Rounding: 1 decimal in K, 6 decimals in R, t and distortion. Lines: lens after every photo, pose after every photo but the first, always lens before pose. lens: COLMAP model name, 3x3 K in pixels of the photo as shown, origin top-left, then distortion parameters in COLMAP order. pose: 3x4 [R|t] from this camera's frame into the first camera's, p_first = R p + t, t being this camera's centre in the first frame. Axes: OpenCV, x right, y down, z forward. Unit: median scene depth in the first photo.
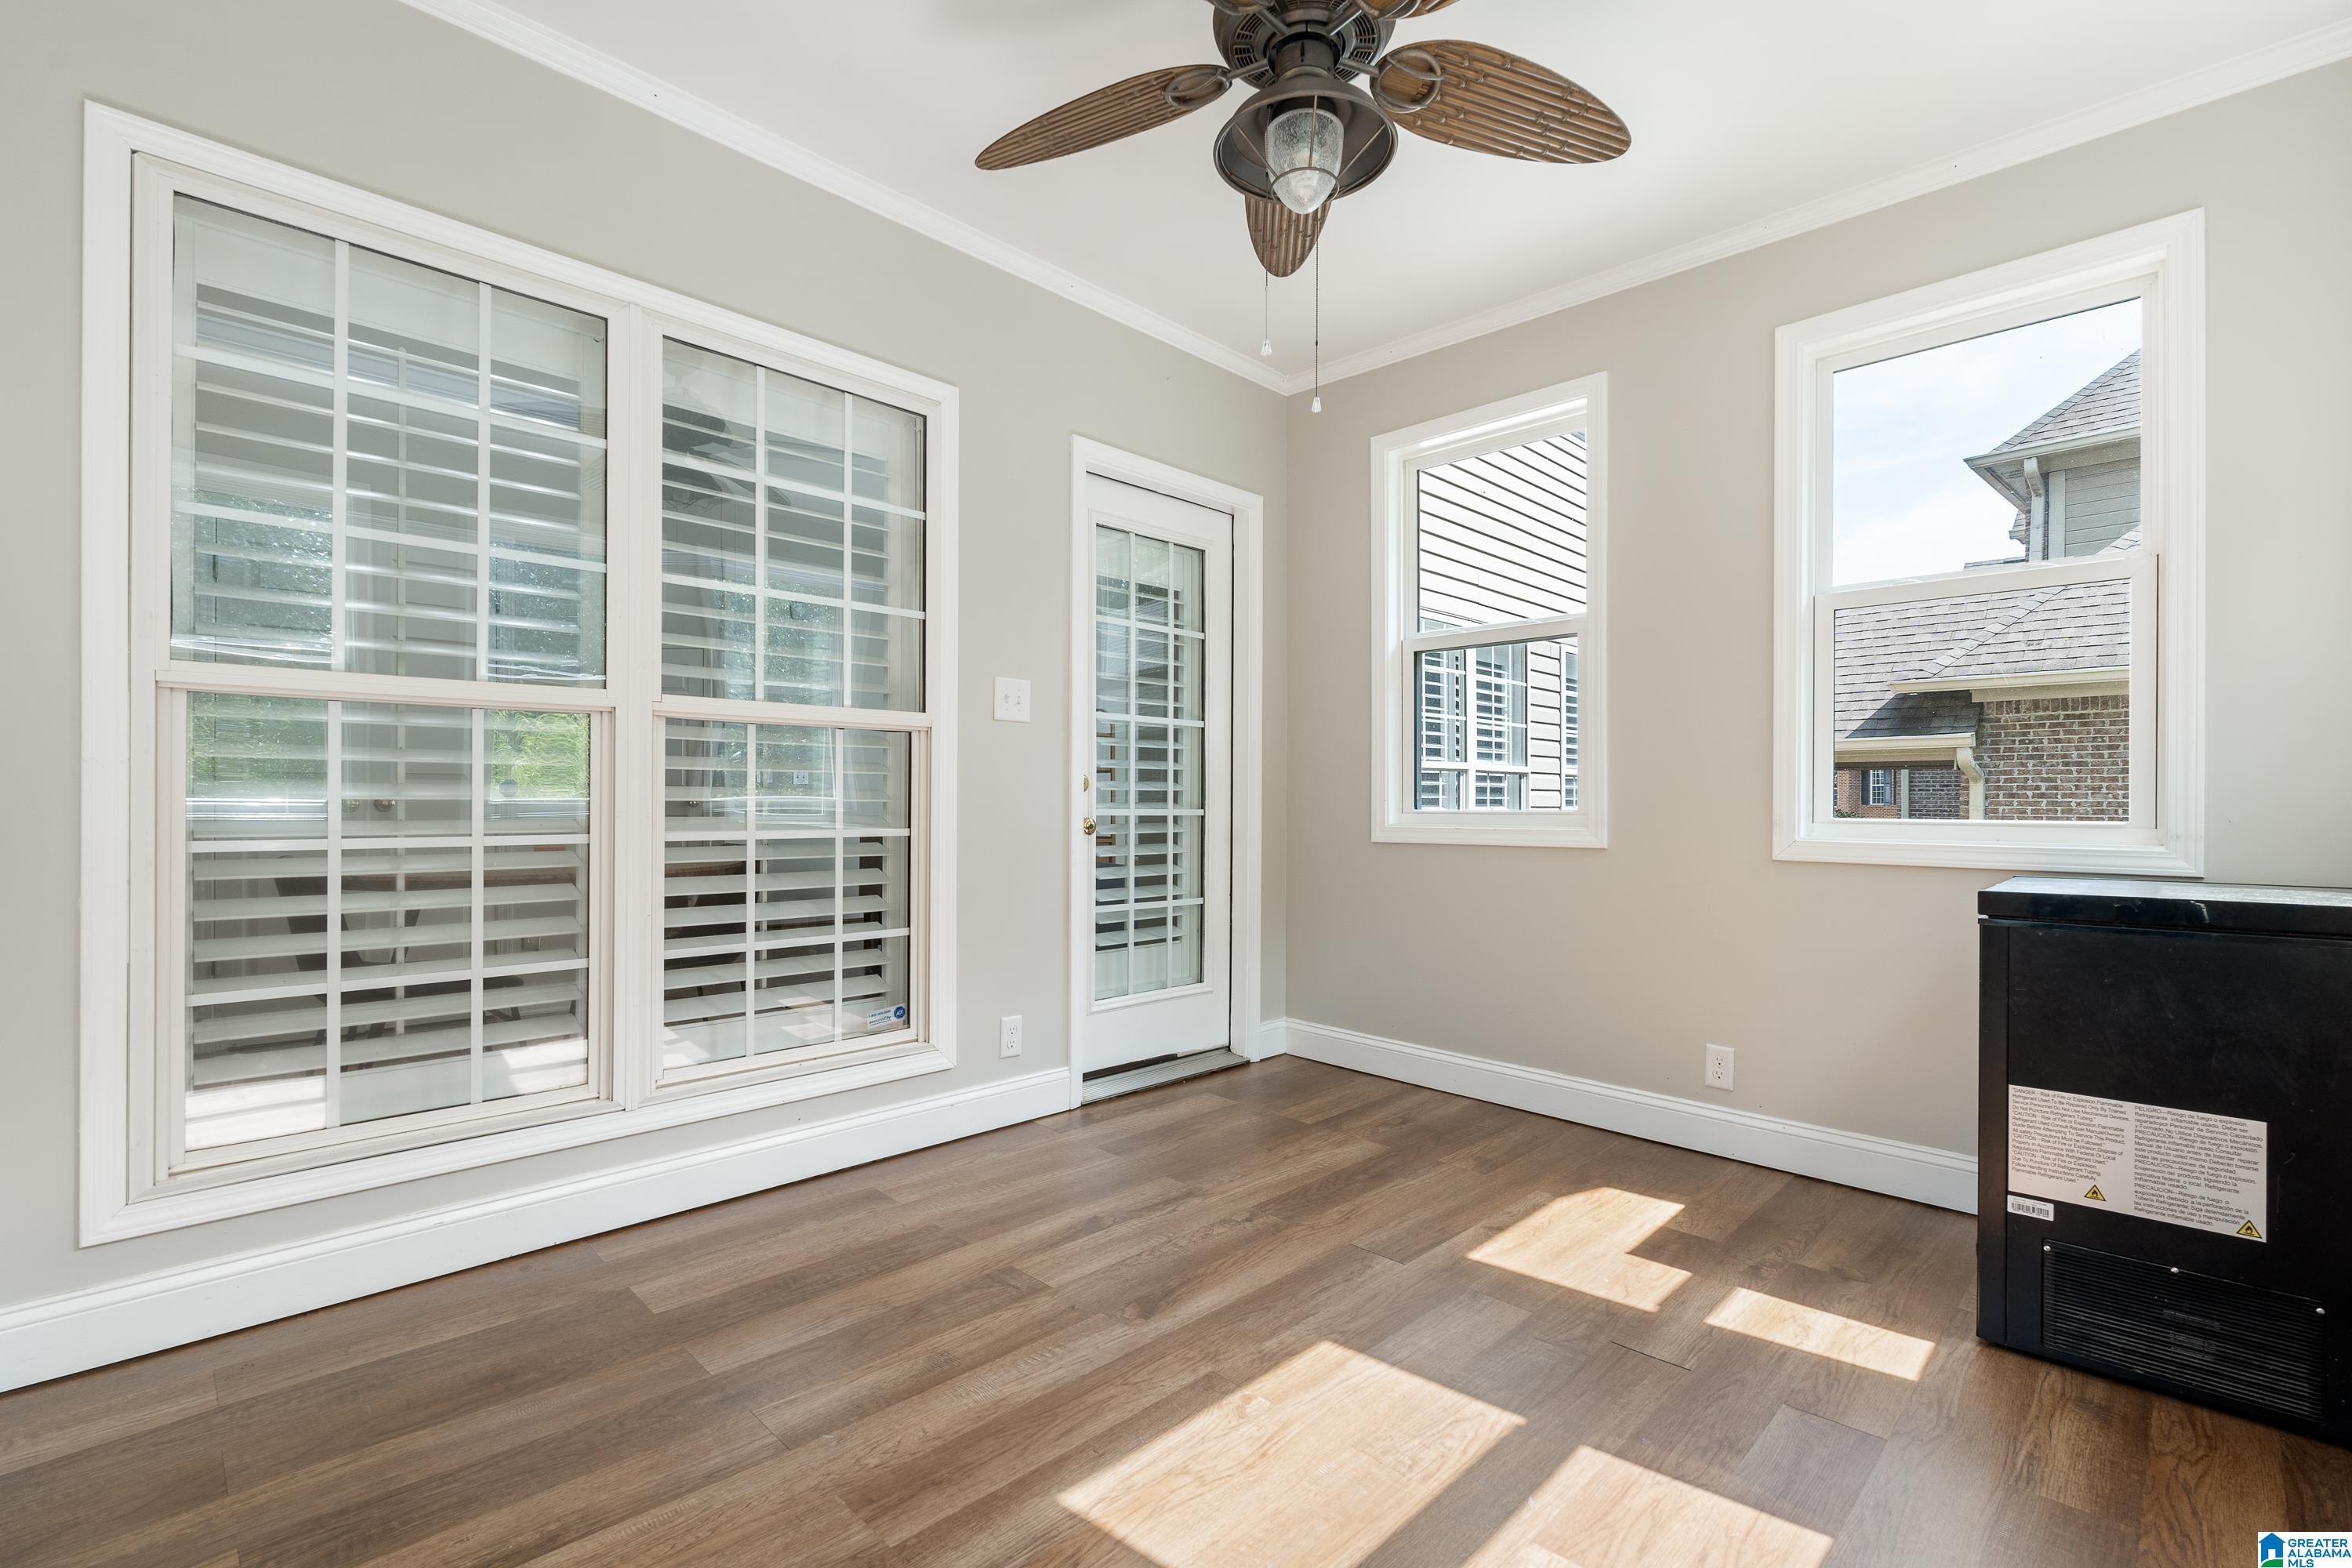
lens RADIAL K [[1041.3, 0, 1169.9], [0, 1041.3, 806.0], [0, 0, 1]] dist [-0.001033, 0.000066]
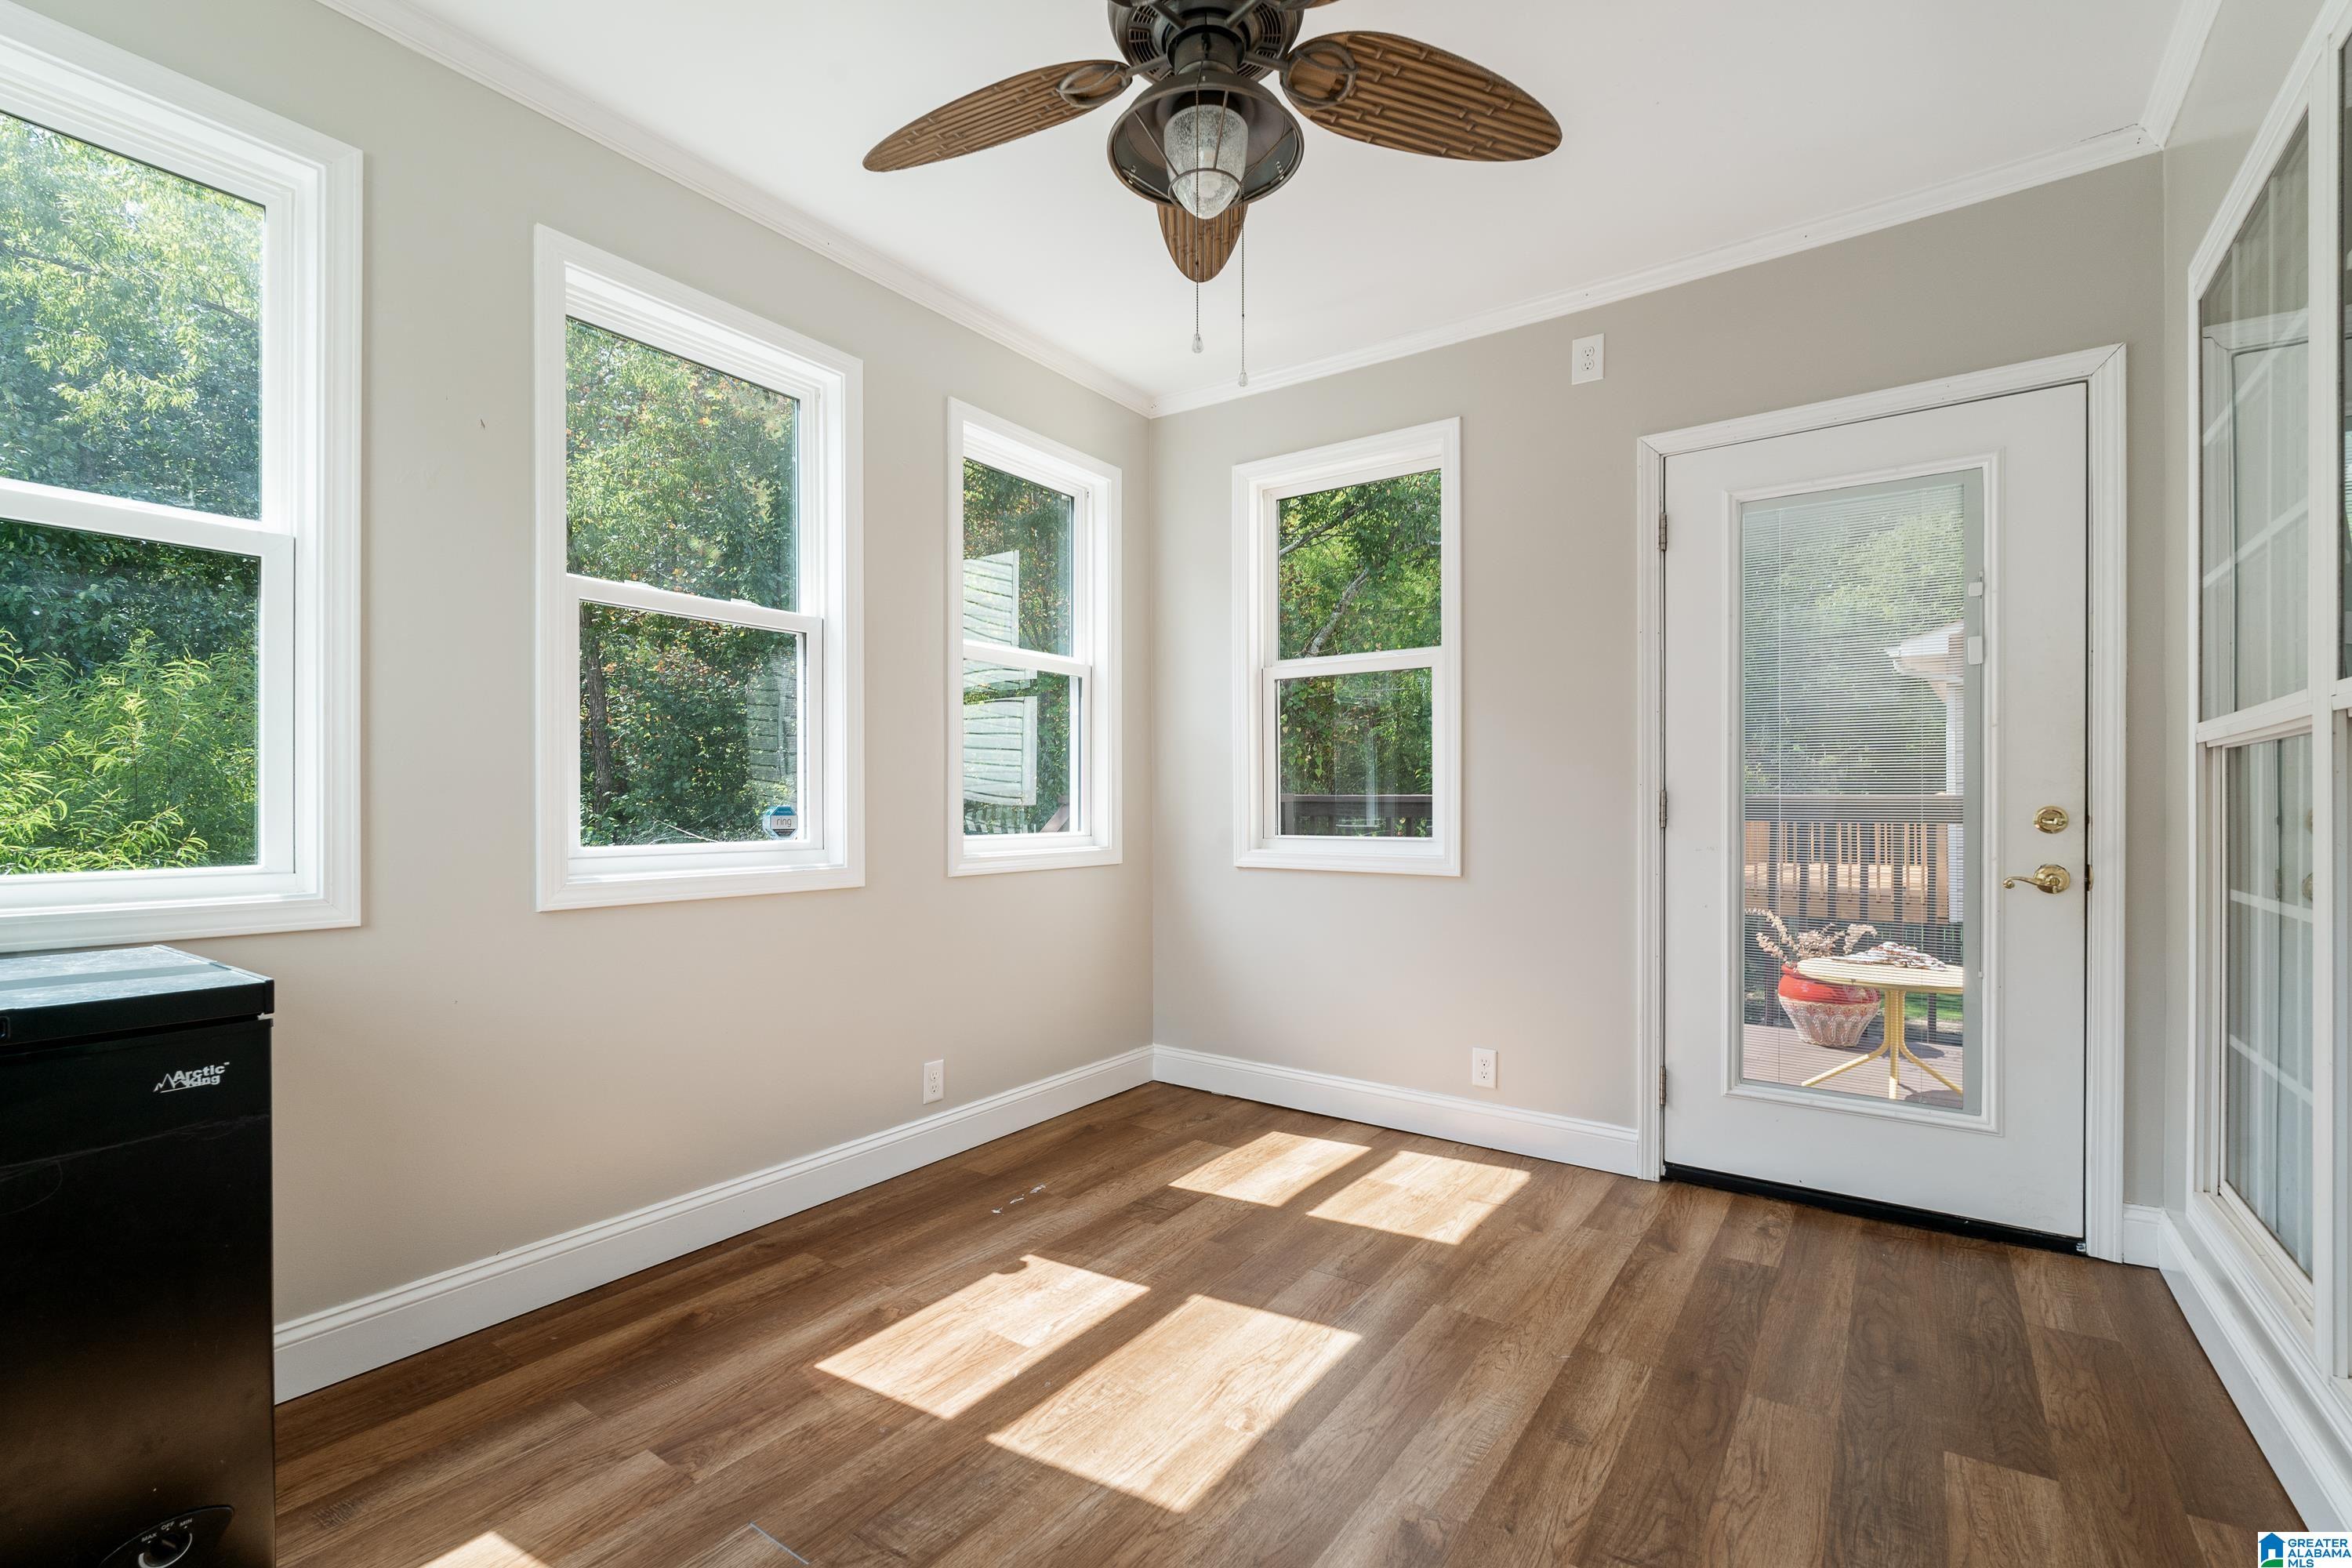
lens RADIAL K [[1041.3, 0, 1169.9], [0, 1041.3, 806.0], [0, 0, 1]] dist [-0.001033, 0.000066]
pose [[-0.984967, -0.010046, -0.172452, 0.336135], [-0.010677, 0.999939, 0.002734, -0.049632], [0.172414, 0.004534, -0.985014, 2.001284]]
